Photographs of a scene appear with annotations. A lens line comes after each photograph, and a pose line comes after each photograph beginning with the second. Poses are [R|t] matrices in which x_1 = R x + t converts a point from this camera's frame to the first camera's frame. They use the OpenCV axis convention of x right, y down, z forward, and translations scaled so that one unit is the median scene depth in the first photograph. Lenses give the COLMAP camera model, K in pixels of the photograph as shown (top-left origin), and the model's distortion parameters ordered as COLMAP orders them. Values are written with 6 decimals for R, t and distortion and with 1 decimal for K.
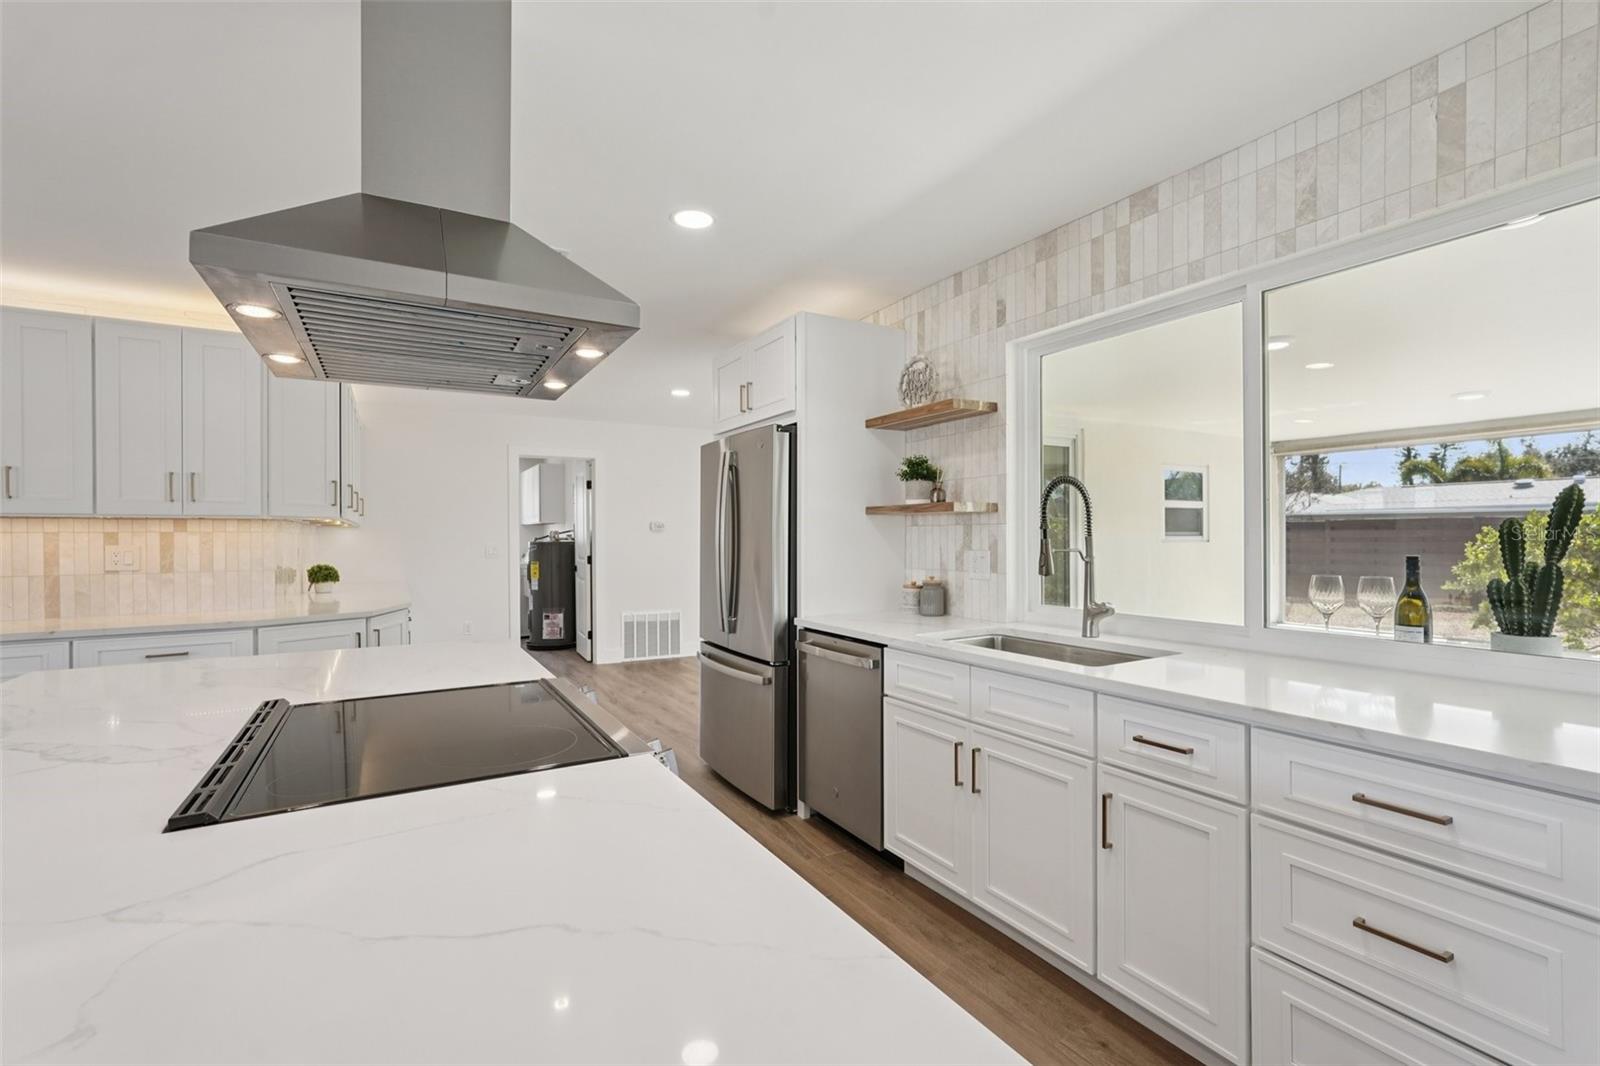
lens RADIAL K [[710.4, 0, 800.8], [0, 710.4, 537.6], [0, 0, 1]] dist [-0.016195, 0.009701]
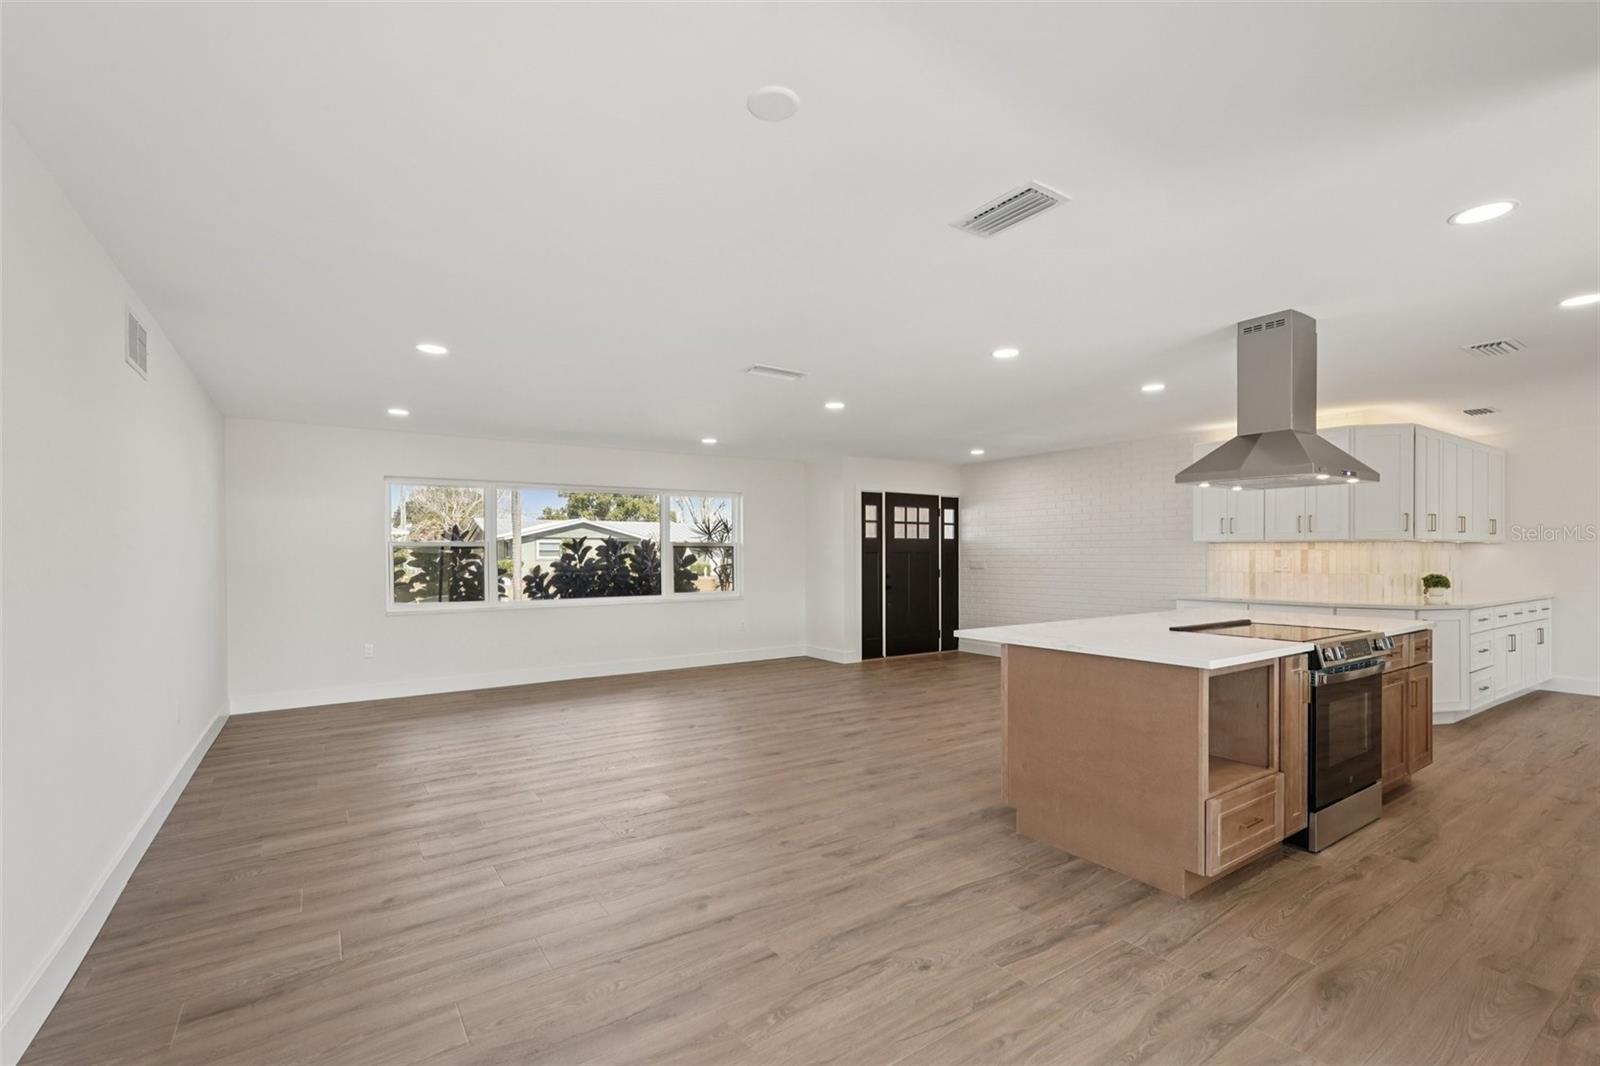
lens RADIAL K [[713.3, 0, 805.5], [0, 713.3, 557.8], [0, 0, 1]] dist [-0.013455, 0.007938]
pose [[0.070241, 0.013496, -0.997439, 0.773066], [-0.001174, 0.999909, 0.013446, -0.010283], [0.997529, 0.000227, 0.070250, -0.344044]]
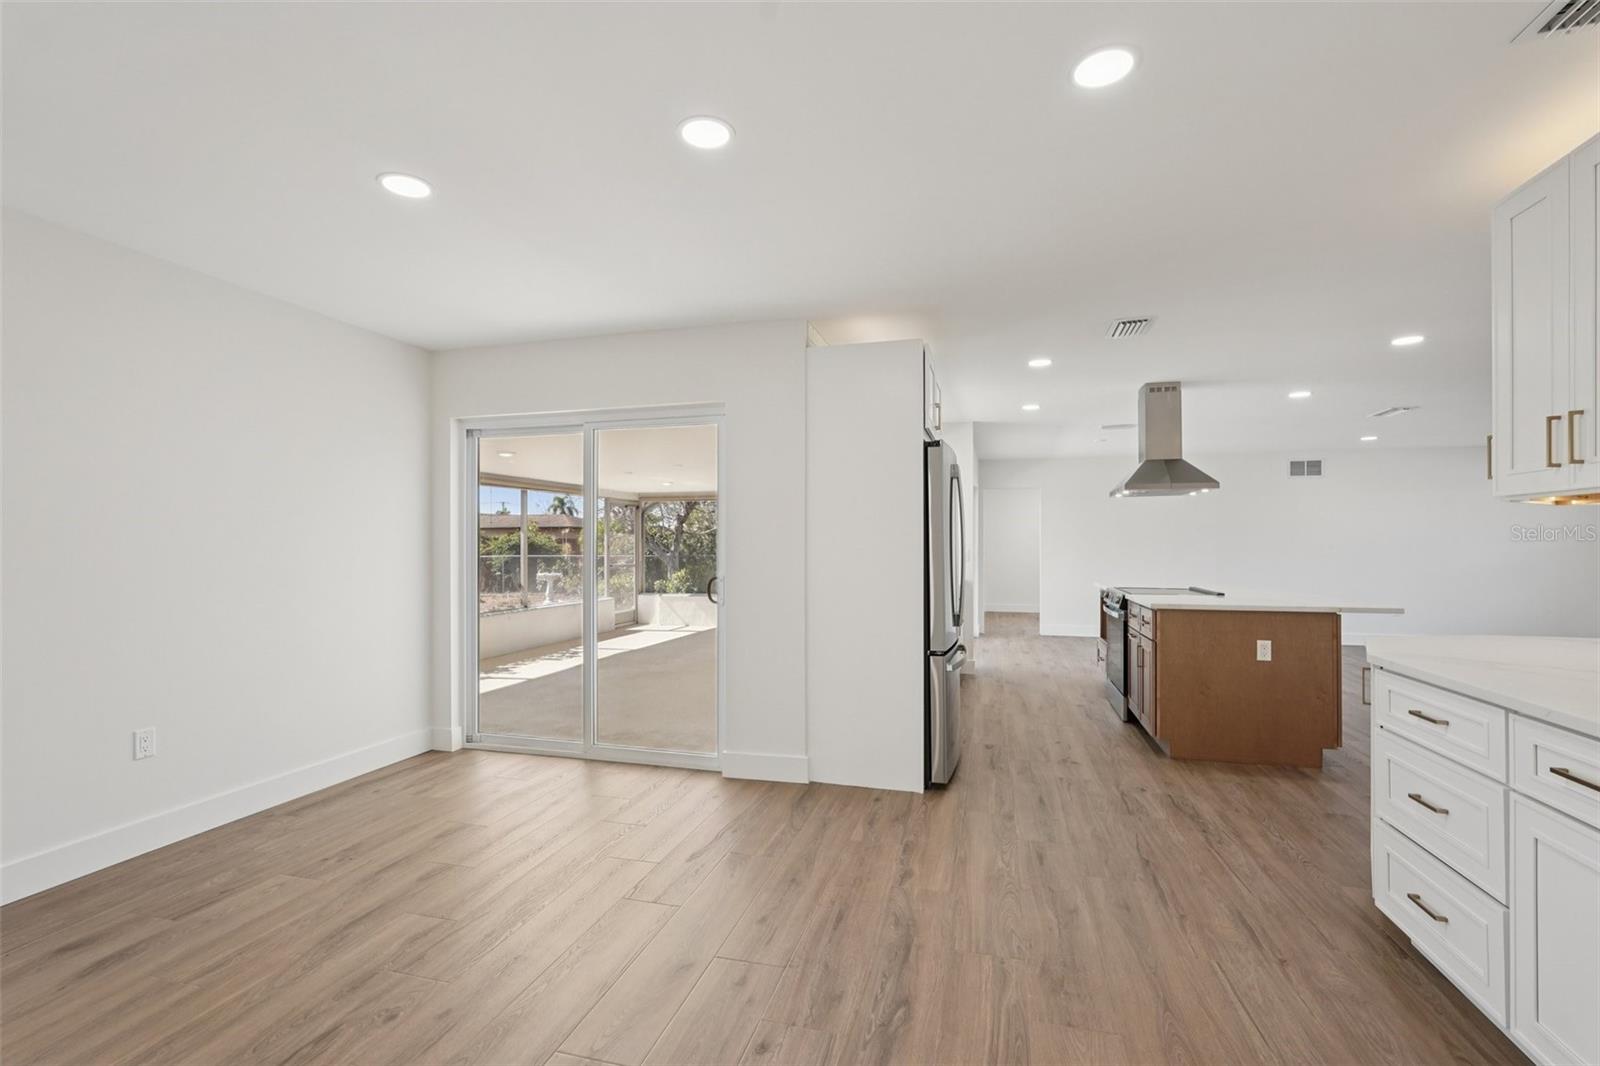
lens RADIAL K [[710.4, 0, 800.8], [0, 710.4, 537.6], [0, 0, 1]] dist [-0.016195, 0.009701]
pose [[-0.697551, 0.013635, 0.716405, -0.779518], [0.007206, 0.999902, -0.012014, 0.006521], [-0.716499, -0.003218, -0.697581, 2.075893]]
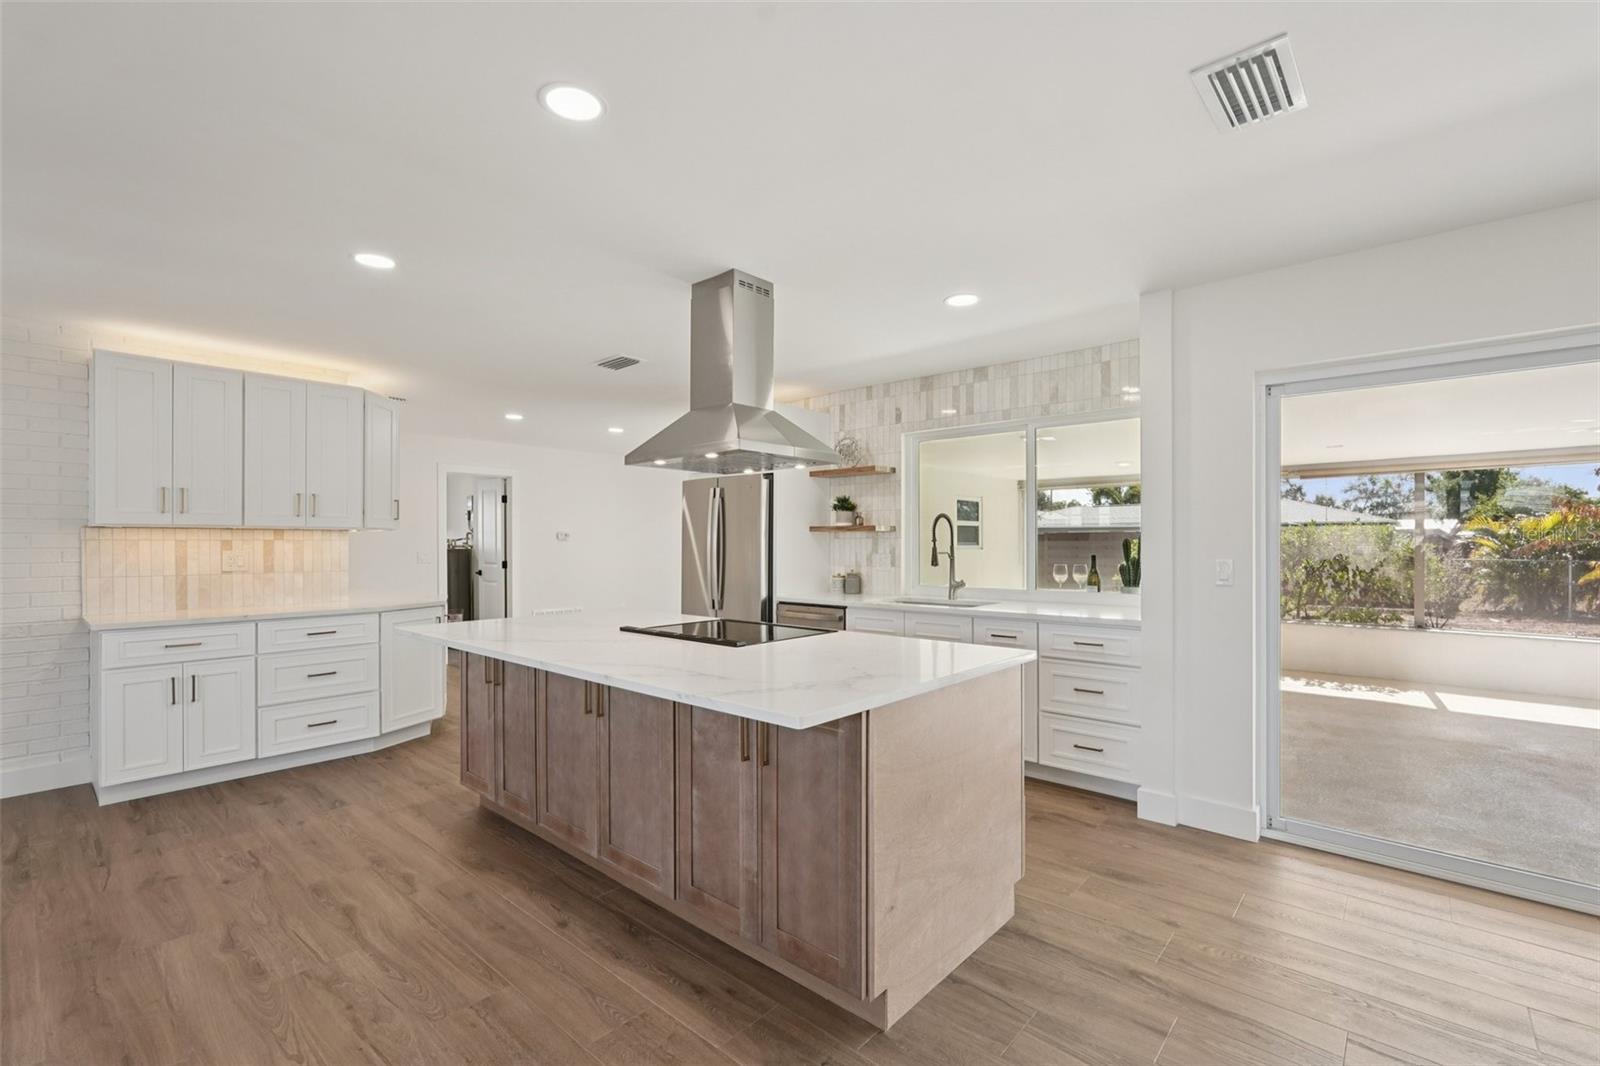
lens RADIAL K [[706.7, 0, 802.9], [0, 706.7, 540.5], [0, 0, 1]] dist [-0.013867, 0.008646]
pose [[0.950976, 0.004770, 0.309229, -0.410230], [-0.002759, 0.999972, -0.006942, -0.001027], [-0.309253, 0.005749, 0.950962, -0.491644]]
